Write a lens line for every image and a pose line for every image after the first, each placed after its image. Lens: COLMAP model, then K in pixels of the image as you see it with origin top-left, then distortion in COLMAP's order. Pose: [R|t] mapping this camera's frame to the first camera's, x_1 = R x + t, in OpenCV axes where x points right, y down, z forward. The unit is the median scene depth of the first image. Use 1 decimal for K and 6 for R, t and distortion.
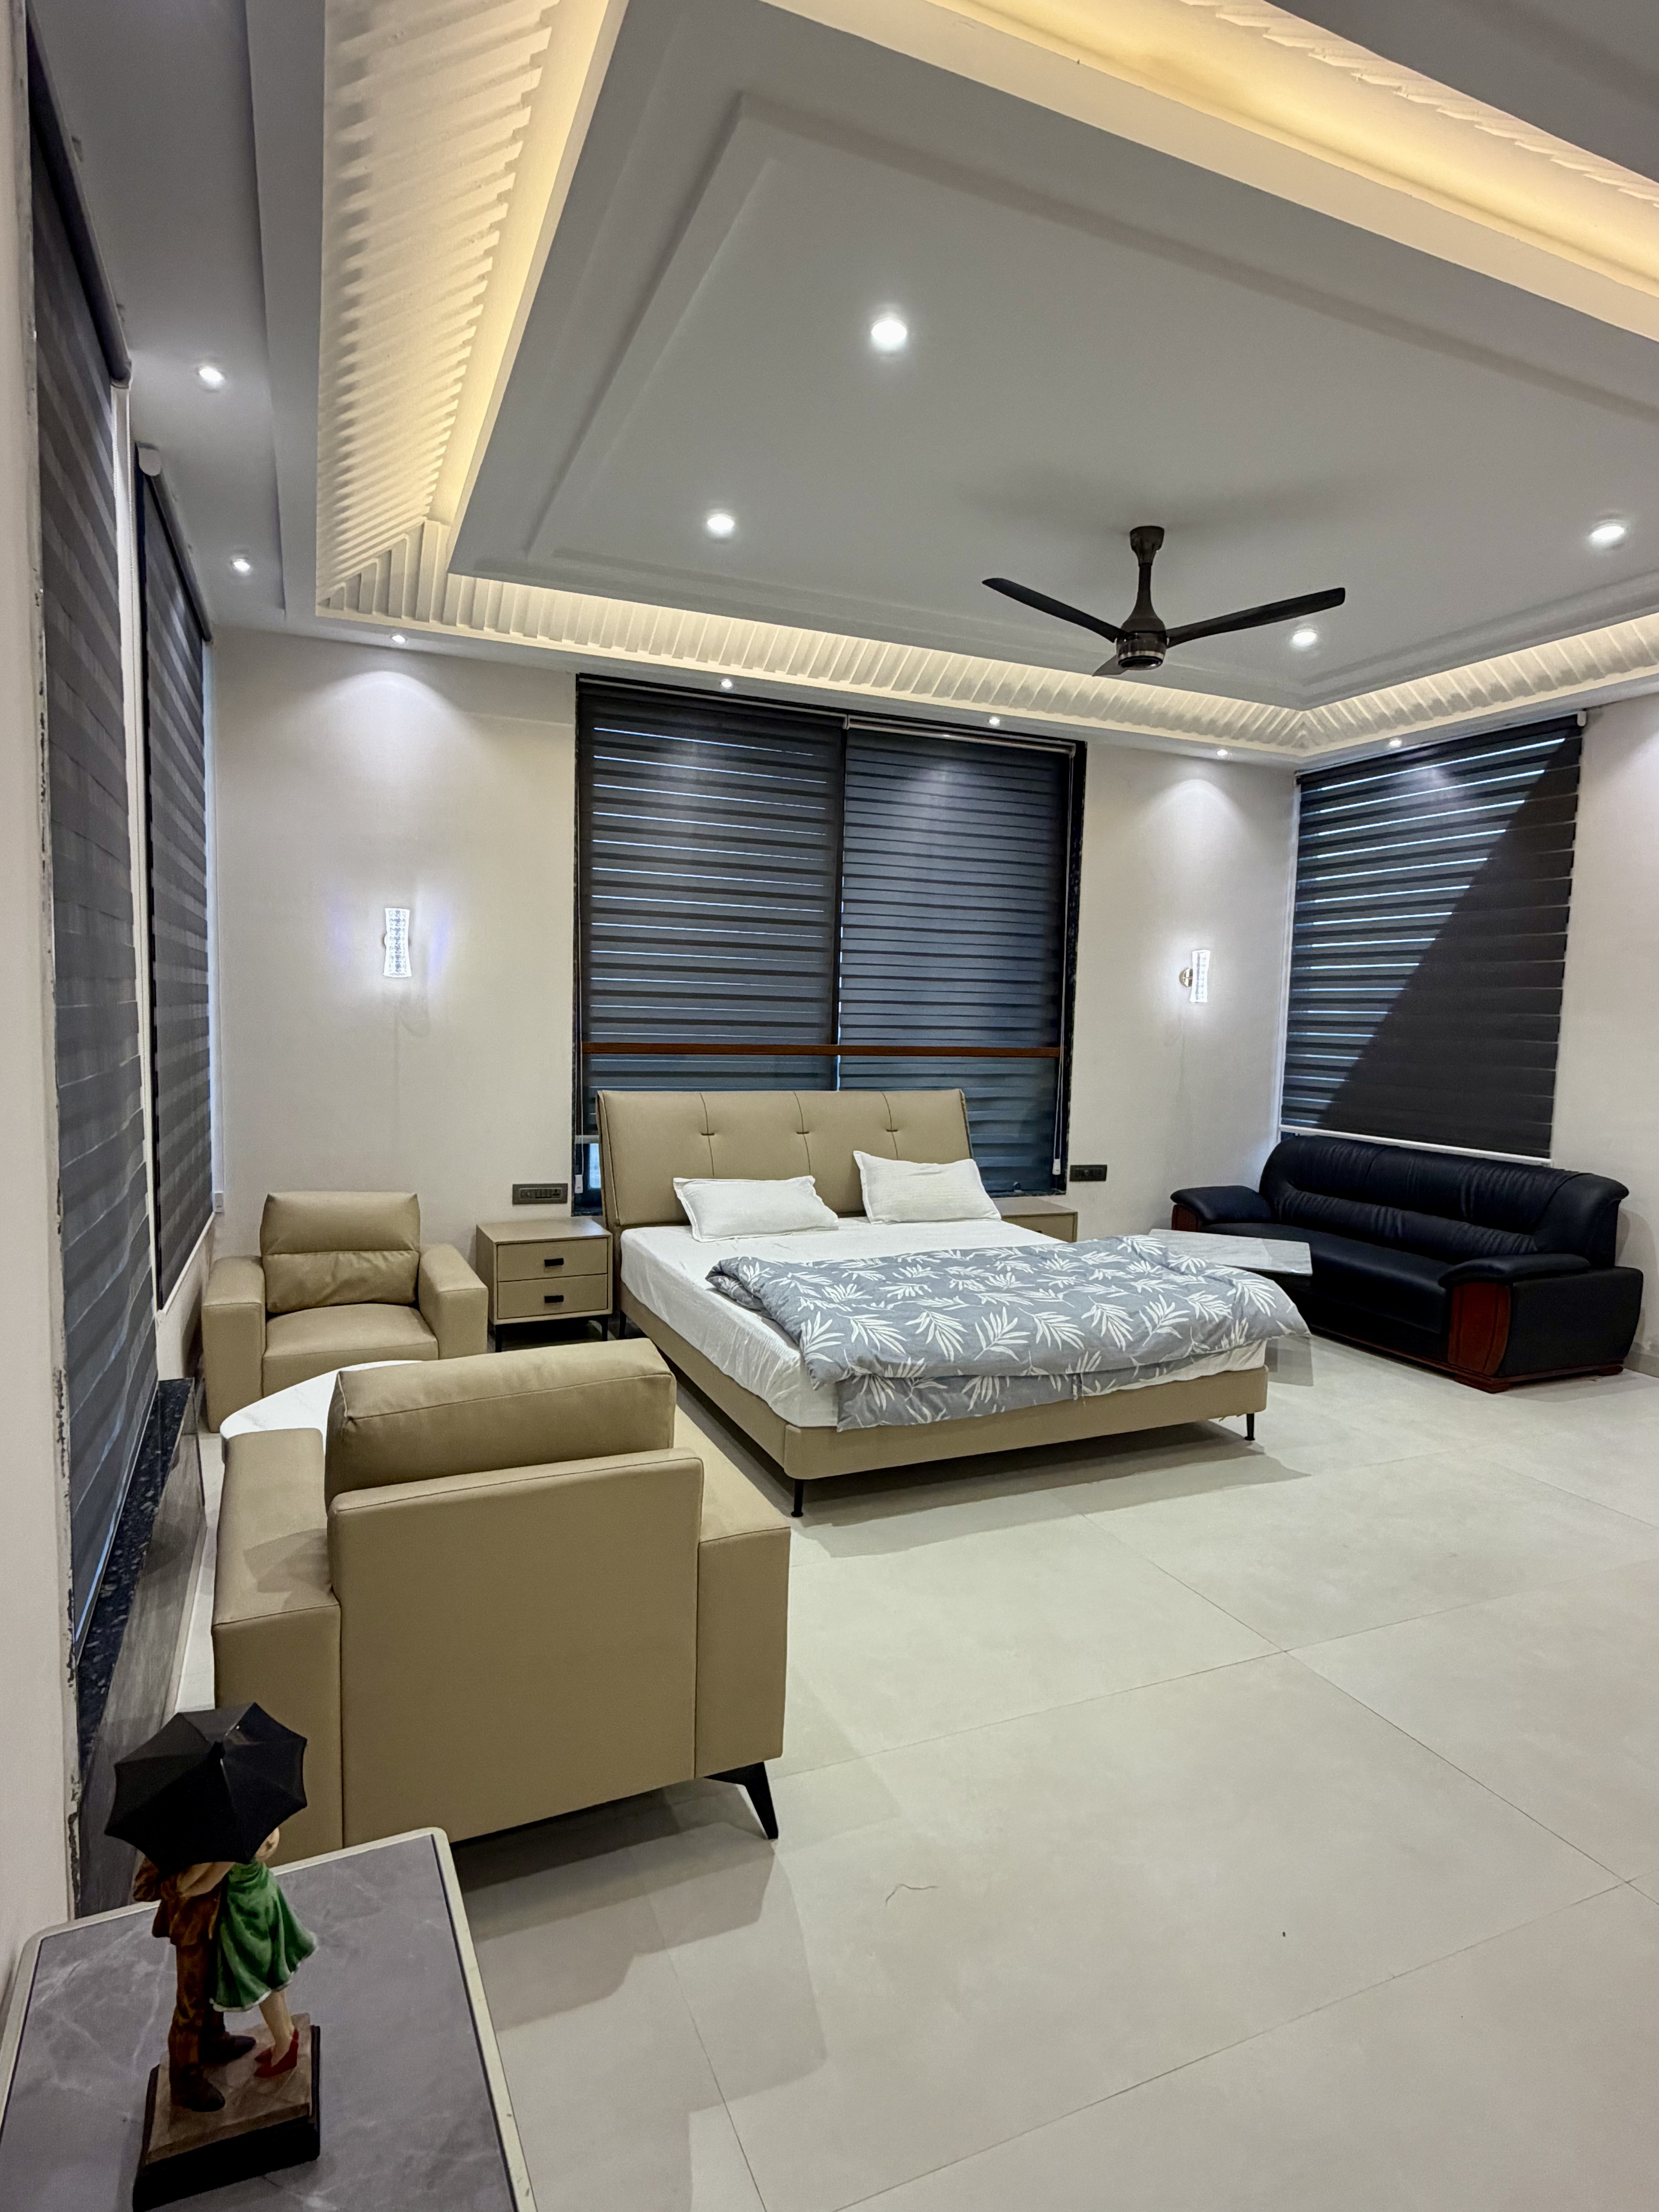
lens RADIAL K [[1176.2, 0, 829.5], [0, 1176.2, 1106.0], [0, 0, 1]] dist [-0.003699, -0.000716]
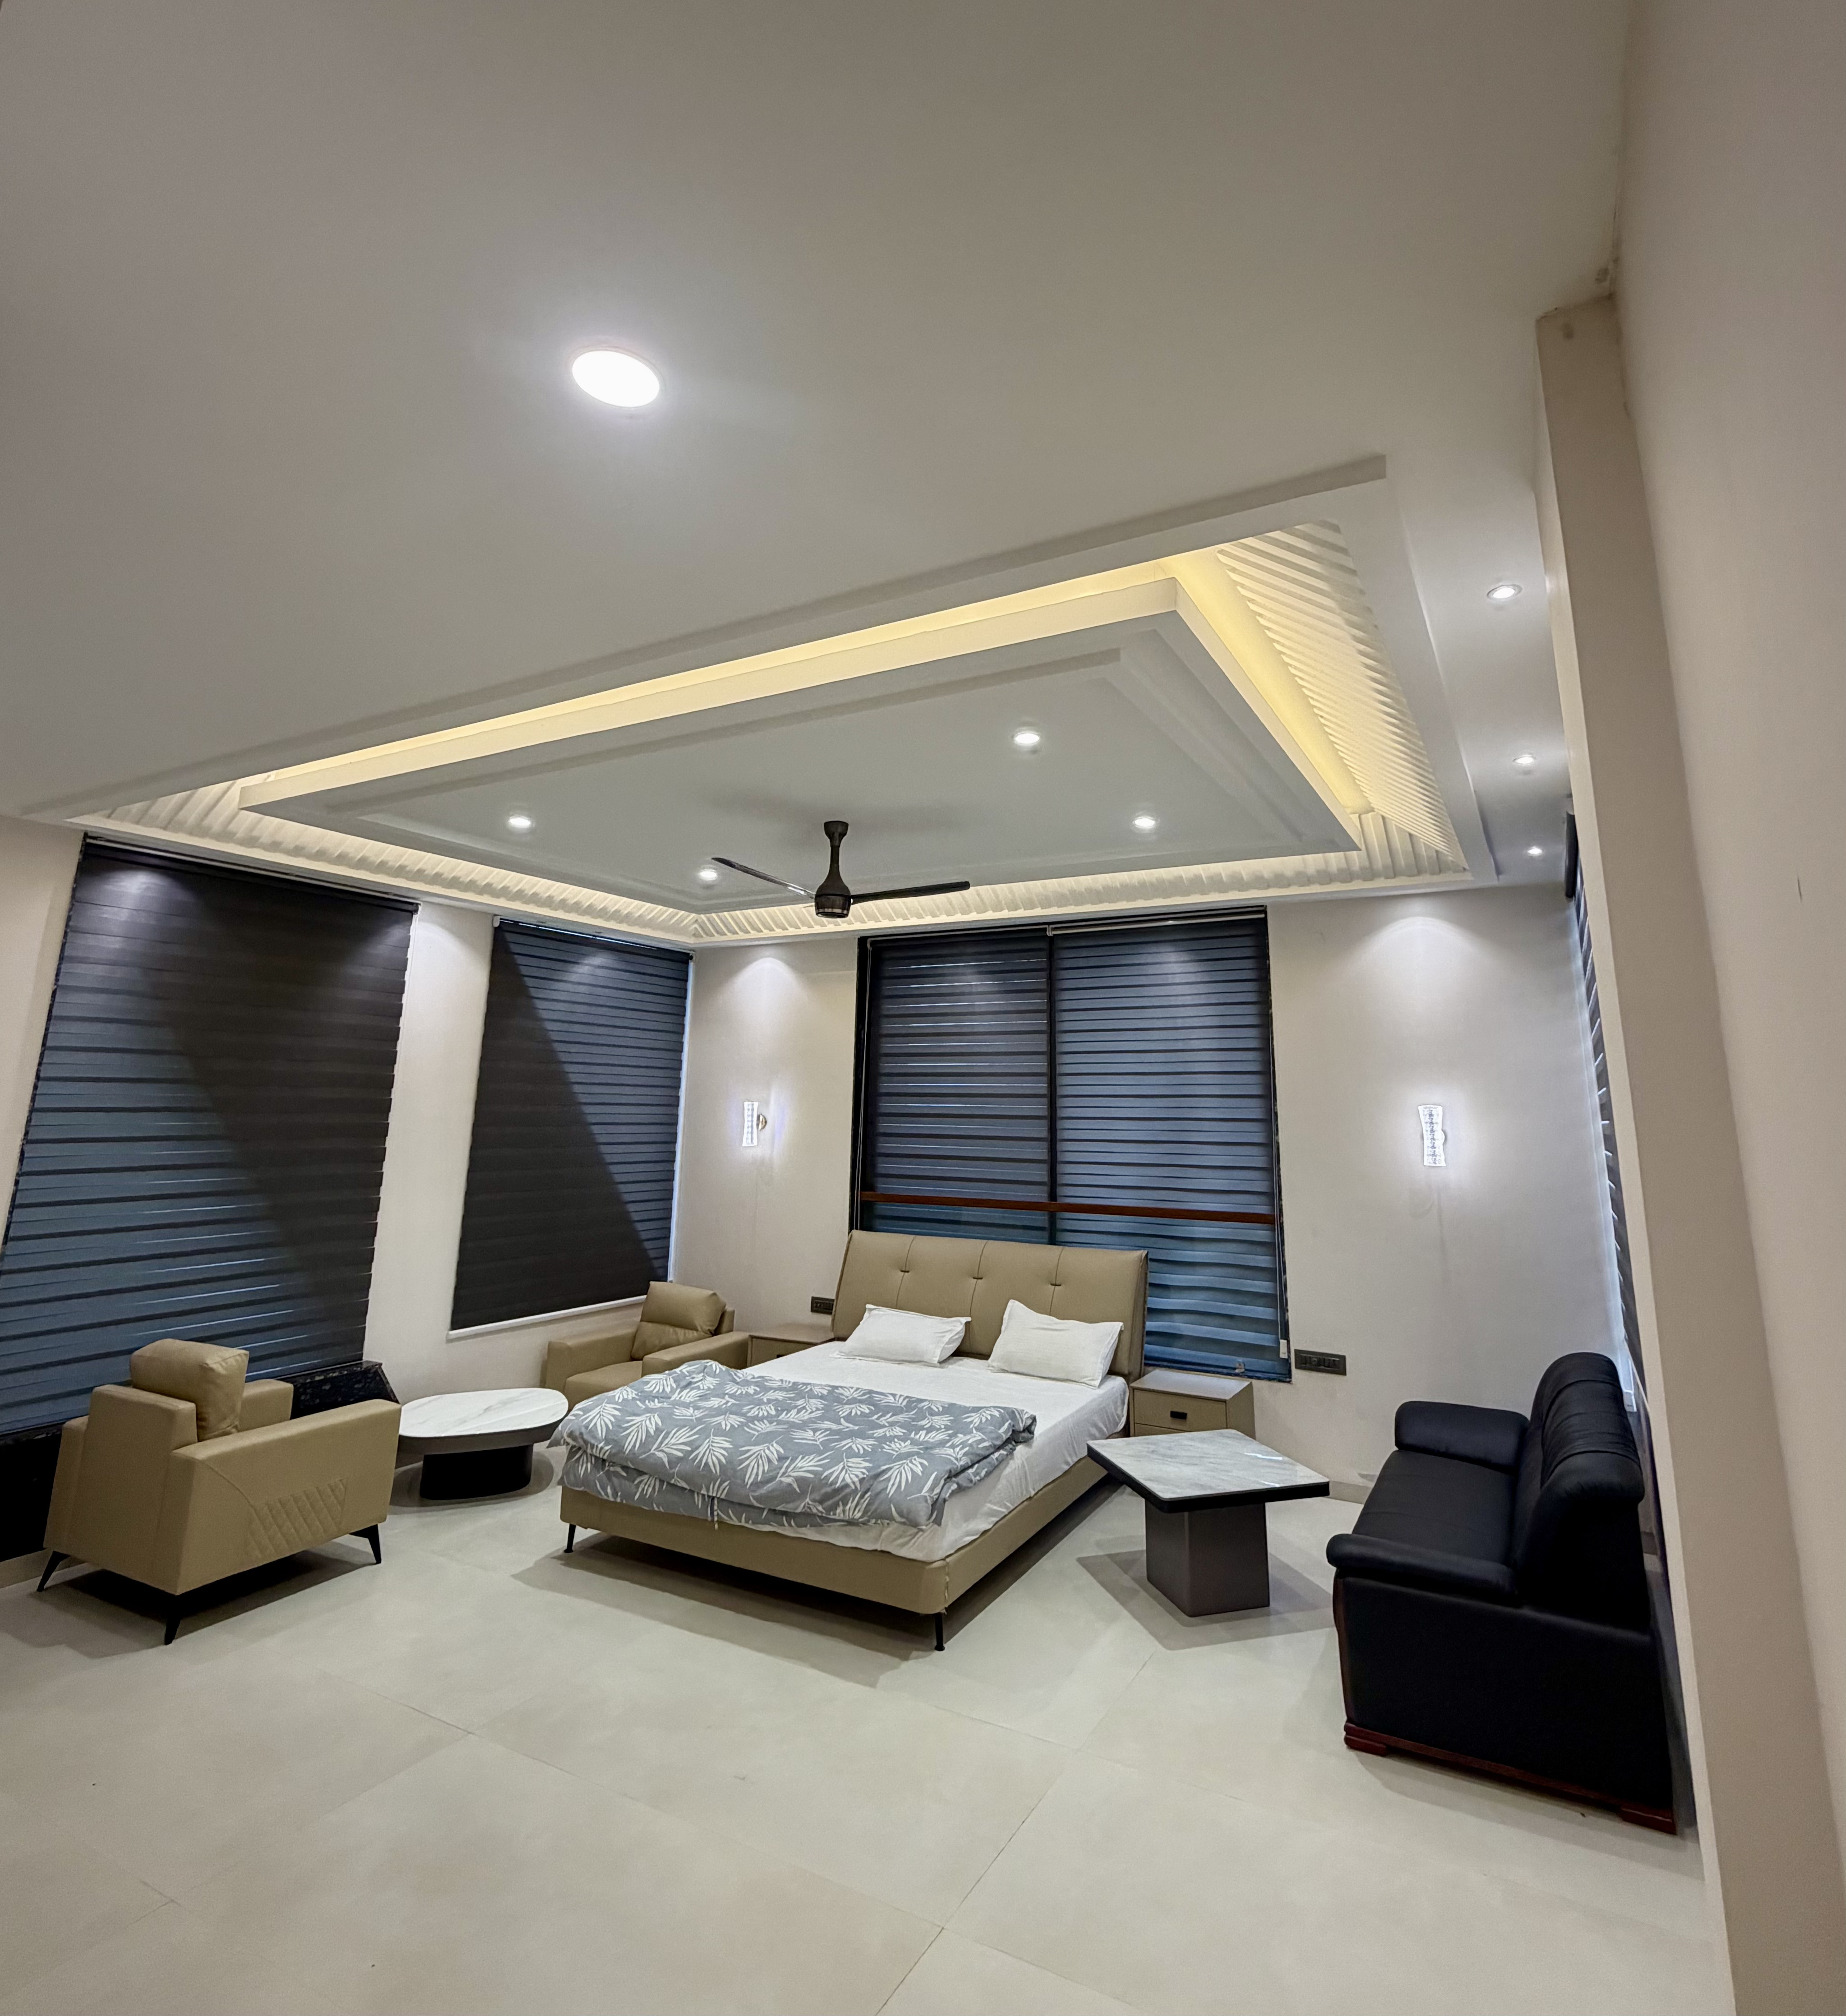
lens RADIAL K [[1079.7, 0, 983.3], [0, 1079.7, 851.5], [0, 0, 1]] dist [-0.000807, -0.000950]
pose [[0.627494, -0.203543, -0.751546, 1.022358], [-0.060772, 0.949479, -0.307890, -0.059198], [0.776246, 0.238872, 0.583422, 0.306975]]
